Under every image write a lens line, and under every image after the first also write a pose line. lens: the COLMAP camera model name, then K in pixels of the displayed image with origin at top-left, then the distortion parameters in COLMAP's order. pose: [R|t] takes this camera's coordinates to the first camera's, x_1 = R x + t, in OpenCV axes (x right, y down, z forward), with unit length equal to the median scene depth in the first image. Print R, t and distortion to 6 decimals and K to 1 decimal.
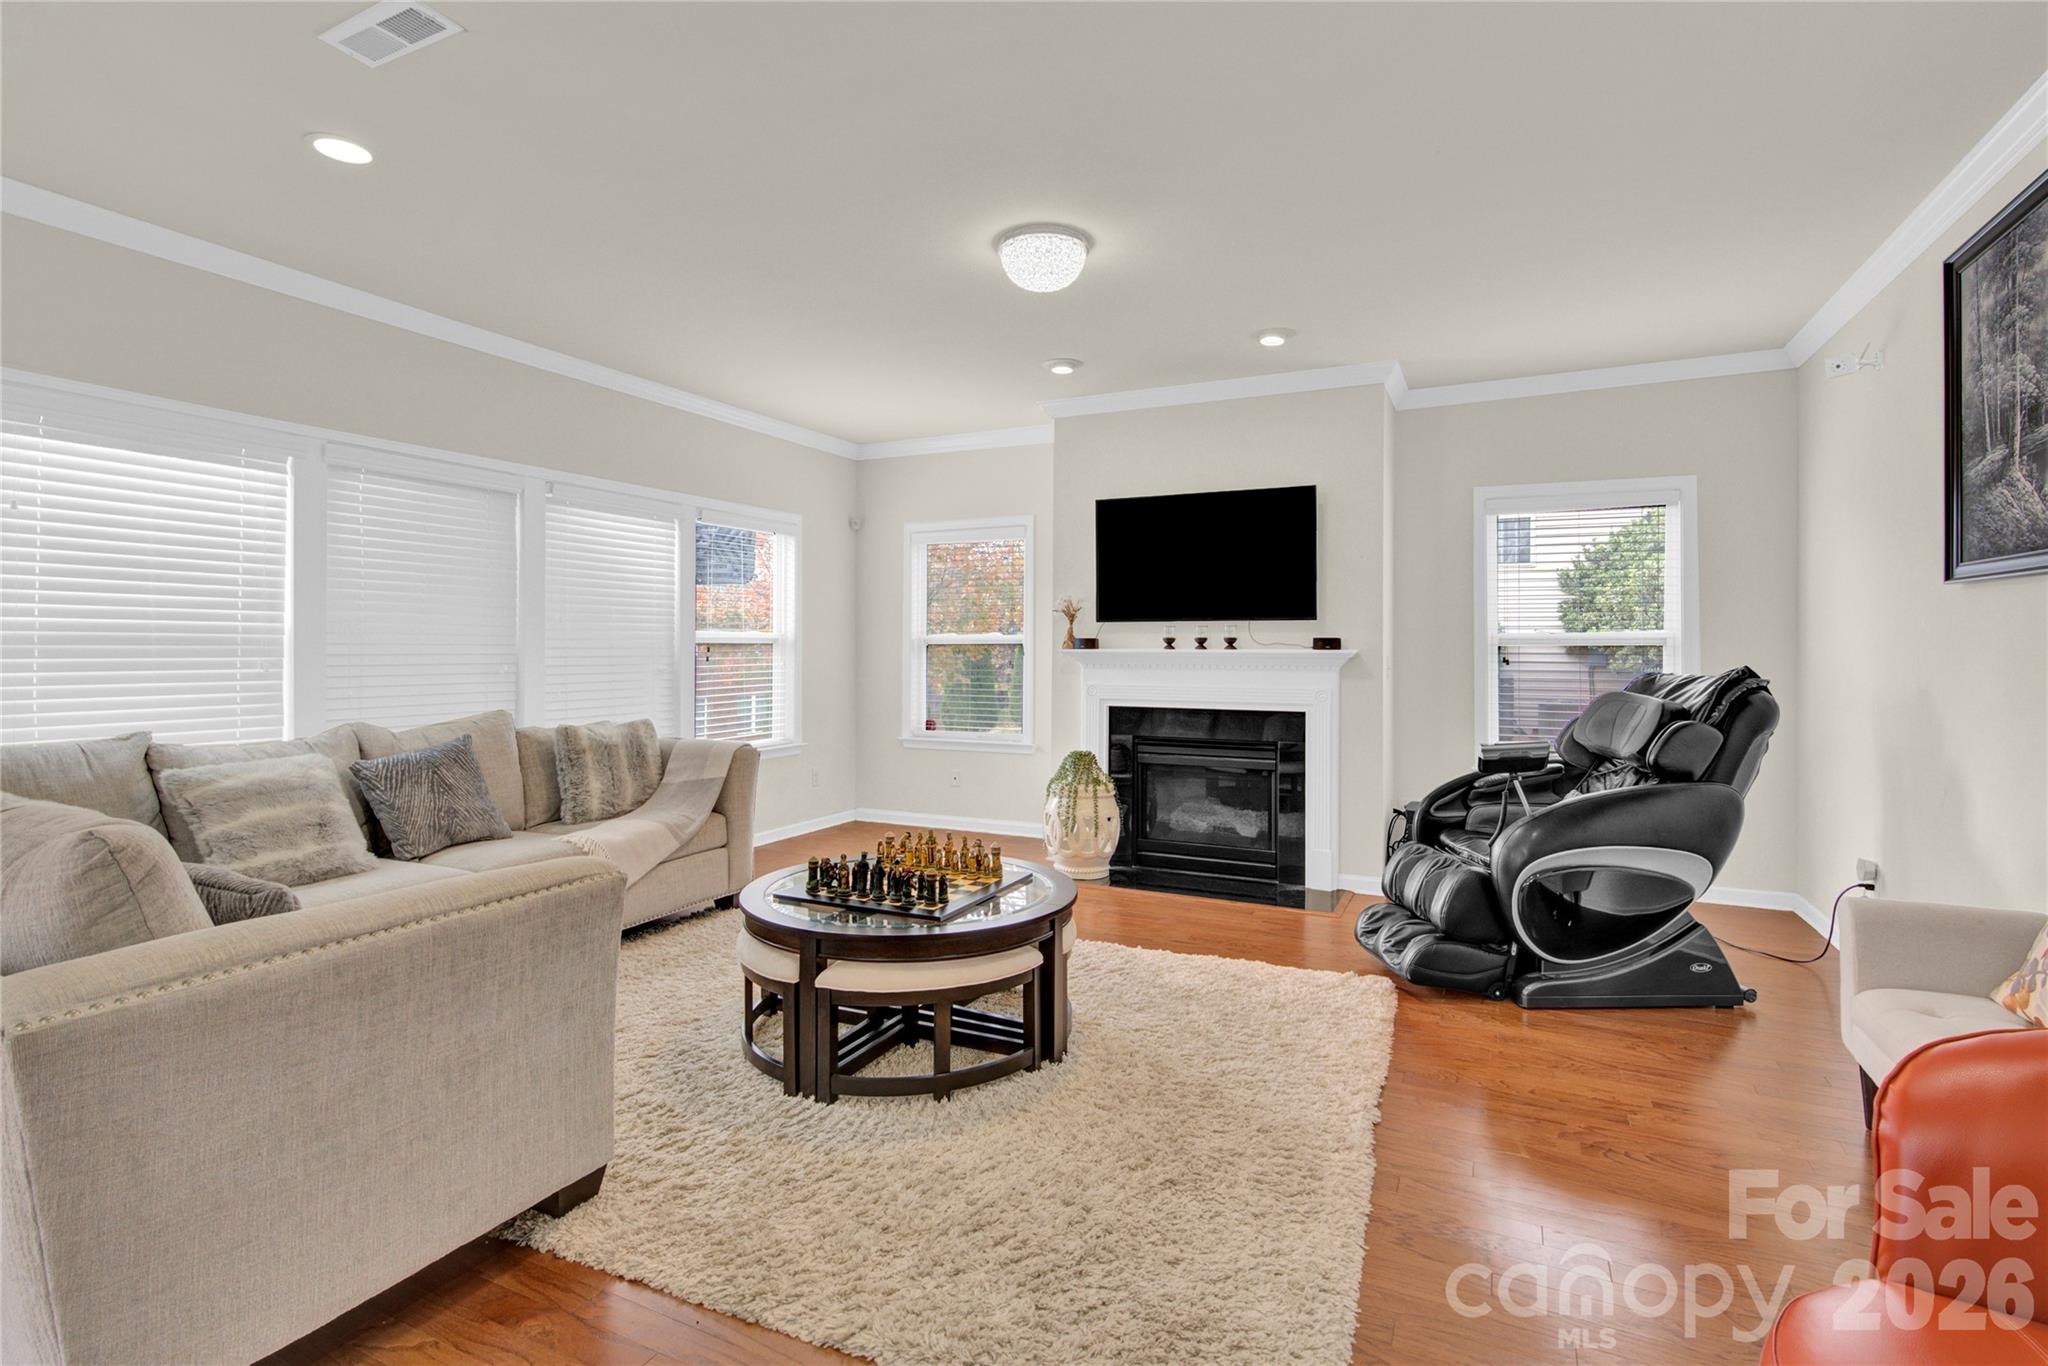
lens RADIAL K [[971.6, 0, 1029.2], [0, 971.6, 663.1], [0, 0, 1]] dist [0.001198, 0.000957]
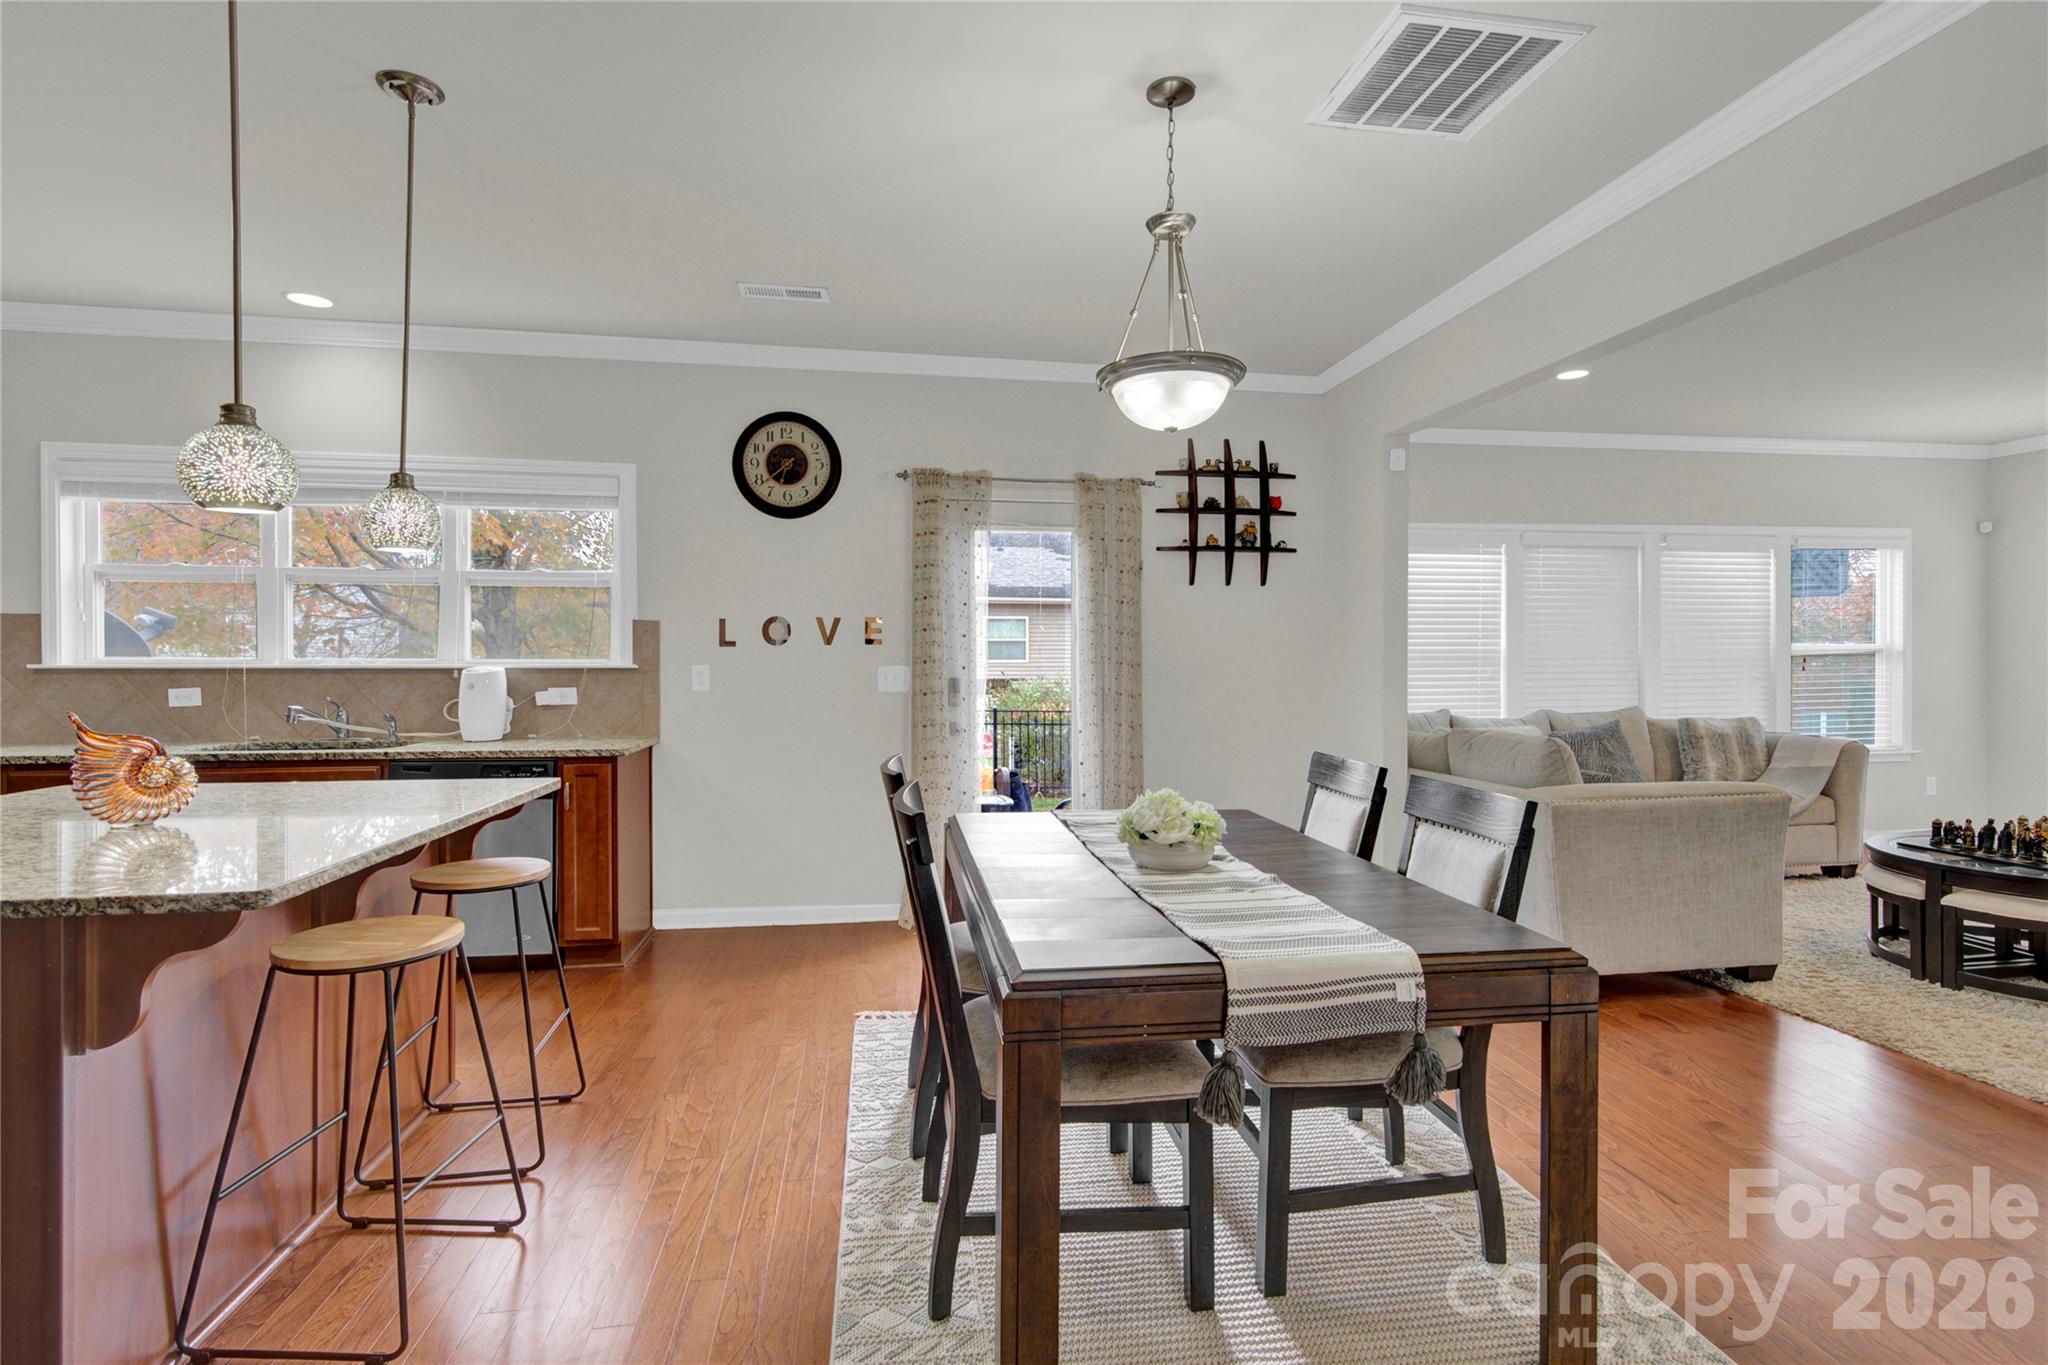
lens RADIAL K [[971.6, 0, 1030.0], [0, 971.6, 666.2], [0, 0, 1]] dist [0.001198, 0.000957]
pose [[0.576843, -0.002702, -0.816850, 0.113168], [-0.003664, 0.999976, -0.005895, 0.004790], [0.816847, 0.006393, 0.576820, -0.591033]]
